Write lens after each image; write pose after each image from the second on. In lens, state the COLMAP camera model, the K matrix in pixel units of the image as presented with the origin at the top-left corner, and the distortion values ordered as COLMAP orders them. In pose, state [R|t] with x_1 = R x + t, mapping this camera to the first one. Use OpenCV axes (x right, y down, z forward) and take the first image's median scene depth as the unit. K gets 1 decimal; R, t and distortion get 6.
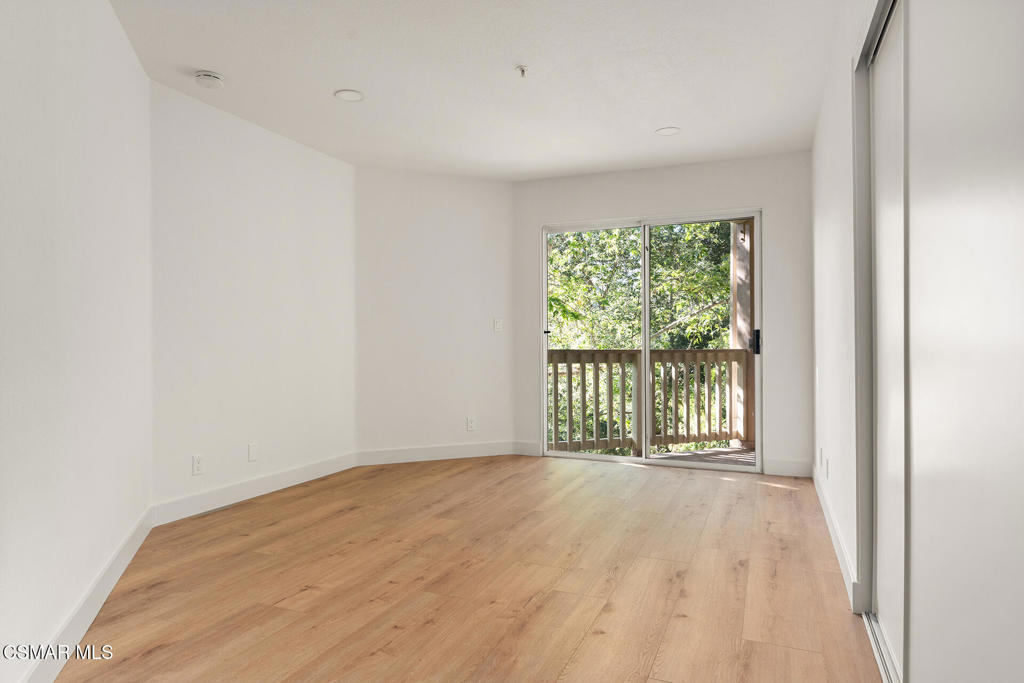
lens RADIAL K [[606.3, 0, 508.2], [0, 606.3, 337.9], [0, 0, 1]] dist [-0.006708, 0.001335]
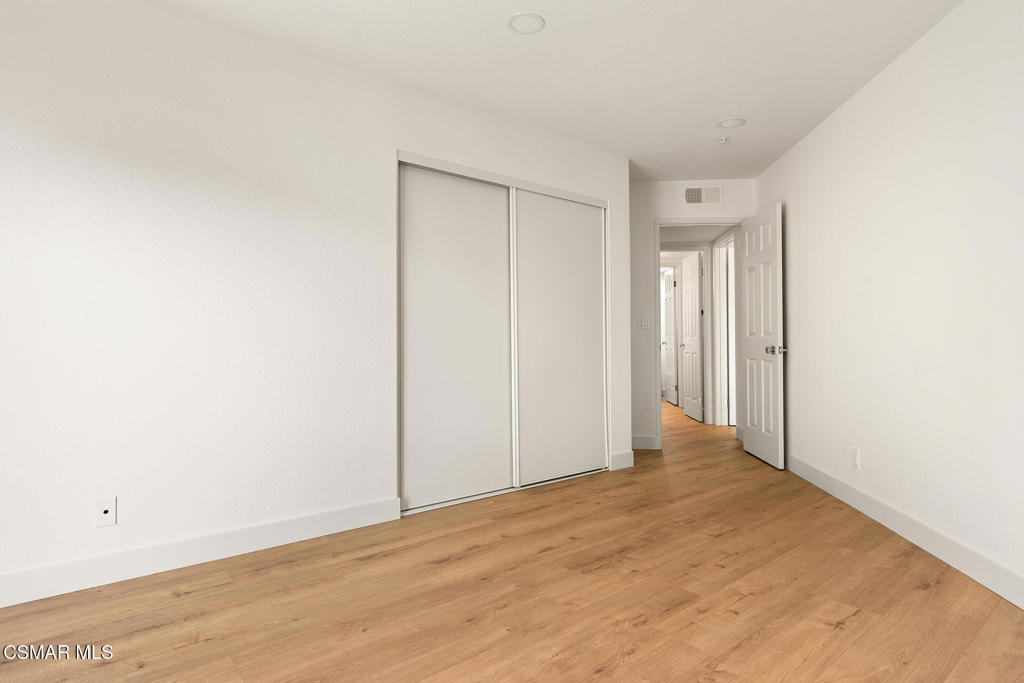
lens RADIAL K [[588.0, 0, 512.0], [0, 588.0, 341.5], [0, 0, 1]] dist [0.000301, -0.001040]
pose [[-0.894426, -0.006277, 0.447173, -0.297233], [-0.006332, 0.999979, 0.001373, 0.013406], [-0.447172, -0.001603, -0.894447, 2.012151]]
